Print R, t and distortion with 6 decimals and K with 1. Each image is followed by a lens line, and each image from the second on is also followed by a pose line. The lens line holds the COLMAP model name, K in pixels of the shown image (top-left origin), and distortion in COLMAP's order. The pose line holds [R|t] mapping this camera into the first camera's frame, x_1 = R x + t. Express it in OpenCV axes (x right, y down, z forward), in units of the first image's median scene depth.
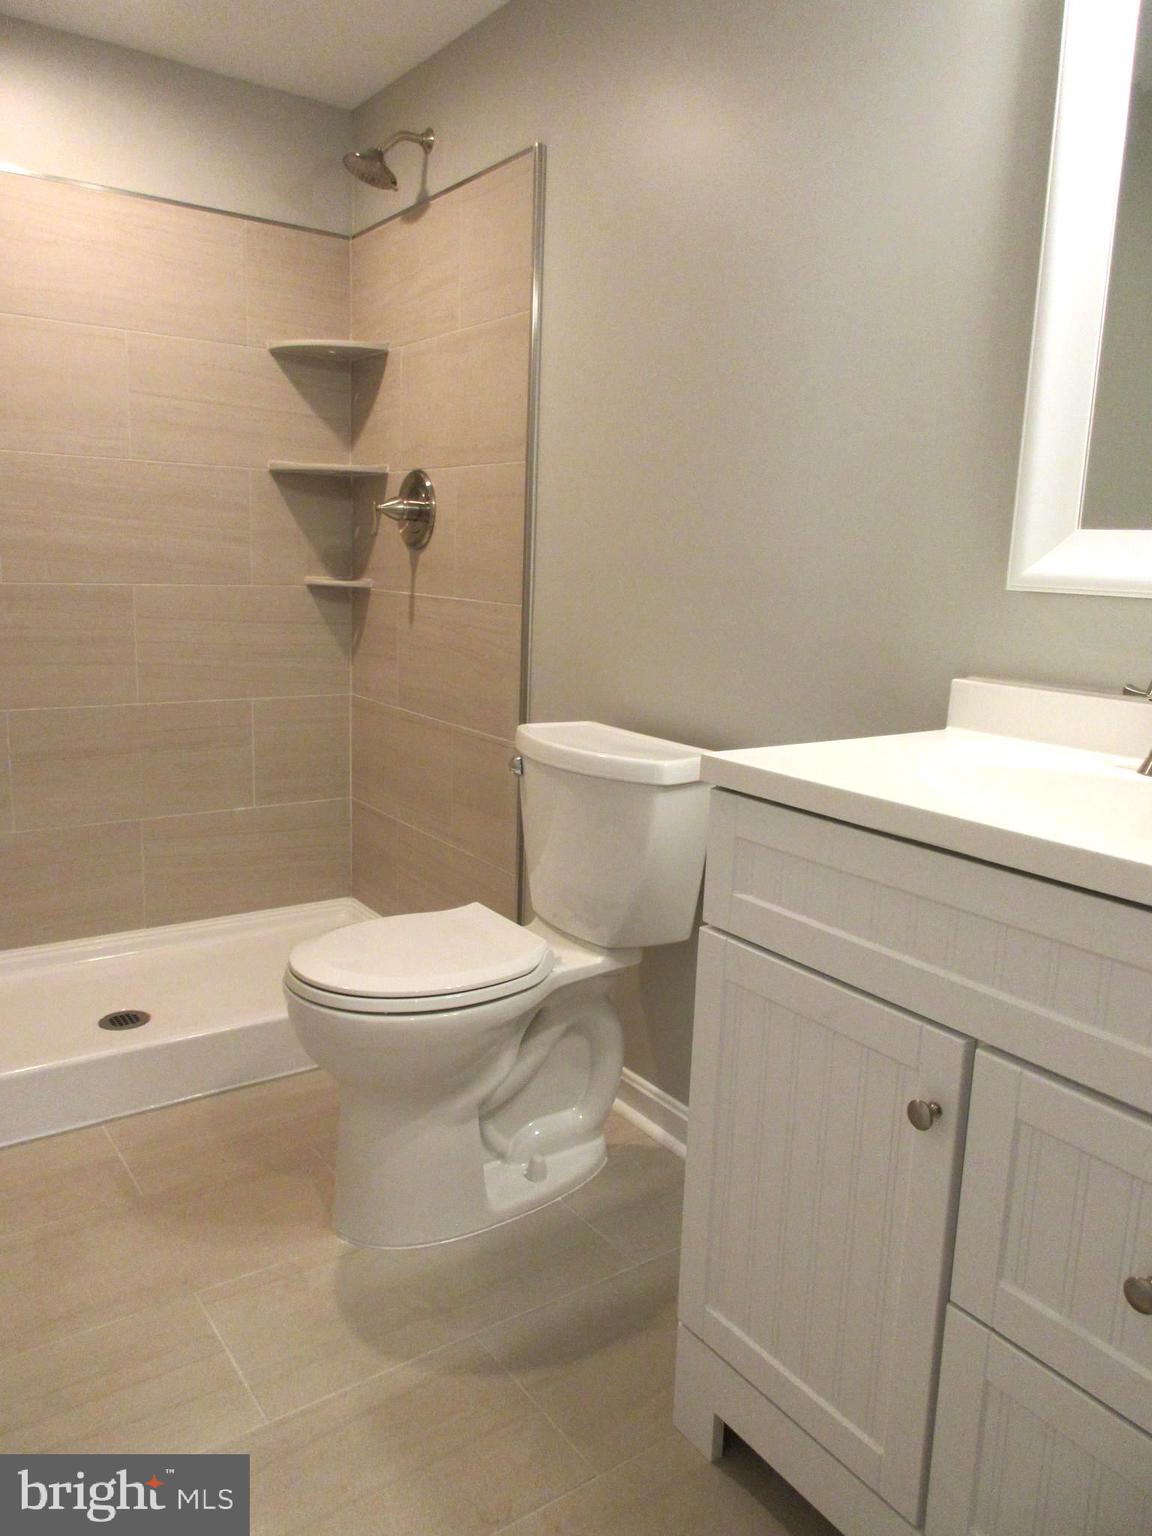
lens RADIAL K [[1138.9, 0, 576.0], [0, 1138.9, 768.0], [0, 0, 1]] dist [-0.001200, 0.004710]
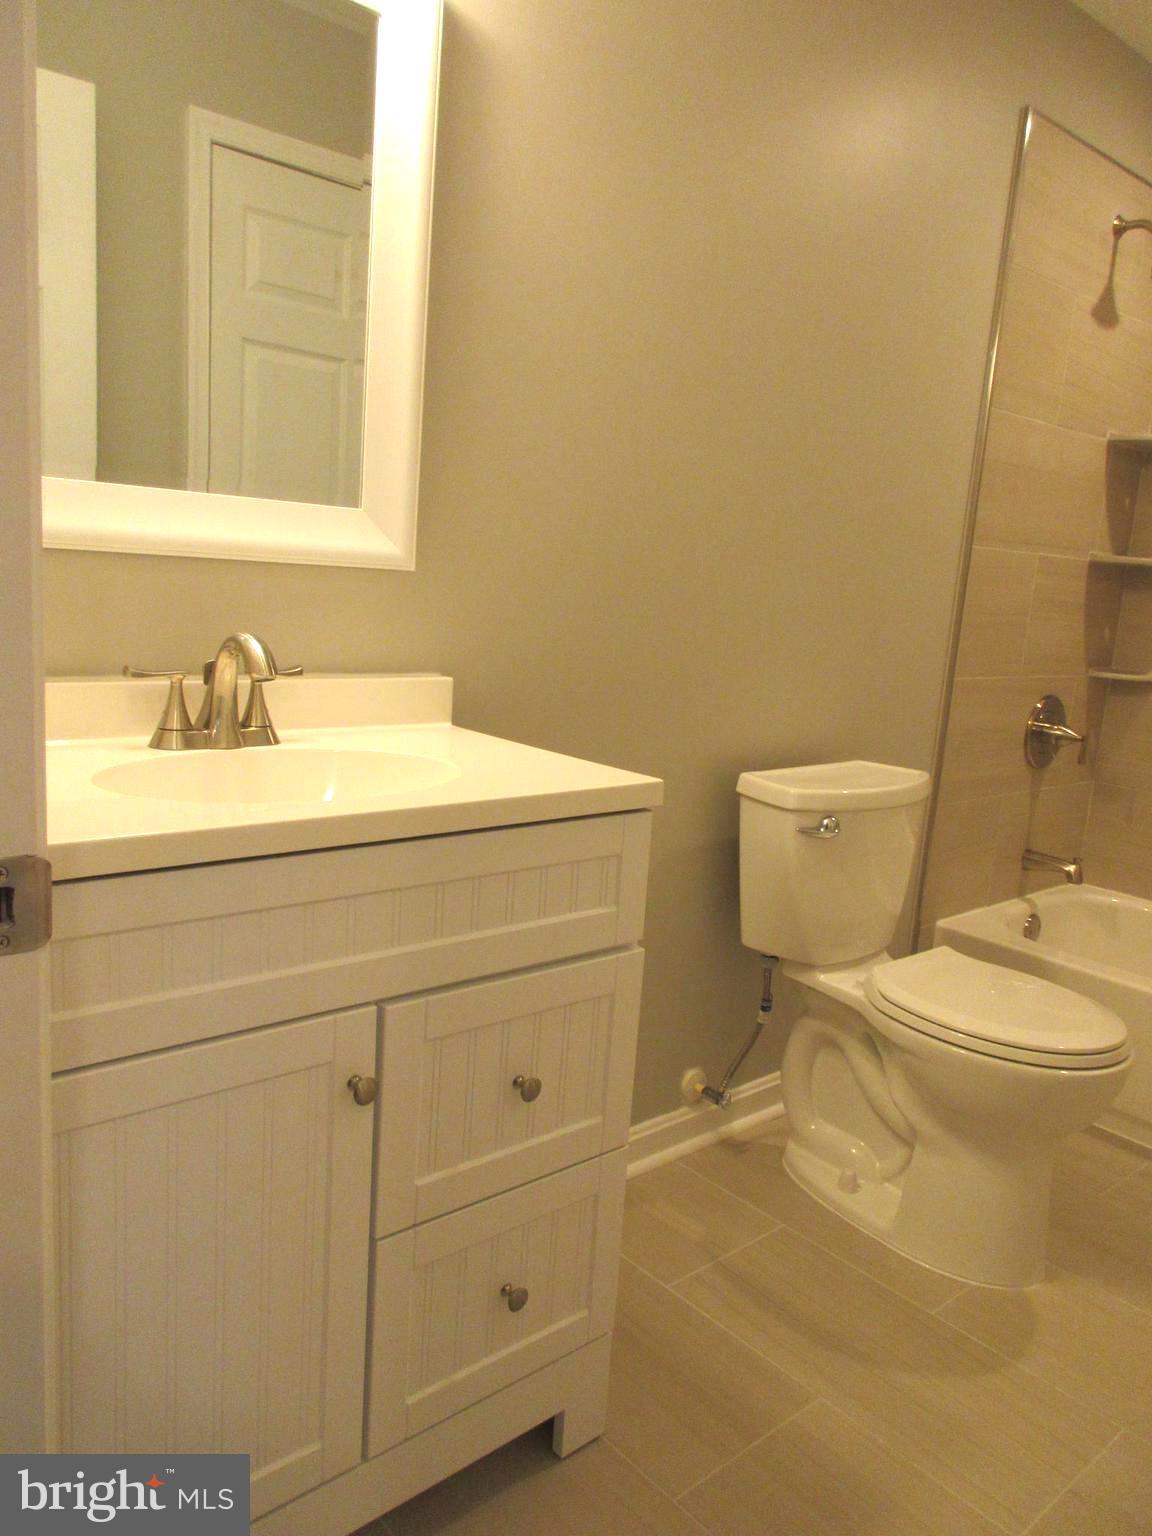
lens RADIAL K [[1138.9, 0, 576.0], [0, 1138.9, 768.0], [0, 0, 1]] dist [-0.001200, 0.004710]
pose [[-0.105687, -0.226005, 0.968376, -0.652203], [0.102865, 0.966121, 0.236705, -0.203402], [-0.989065, 0.124628, -0.078858, 0.894595]]
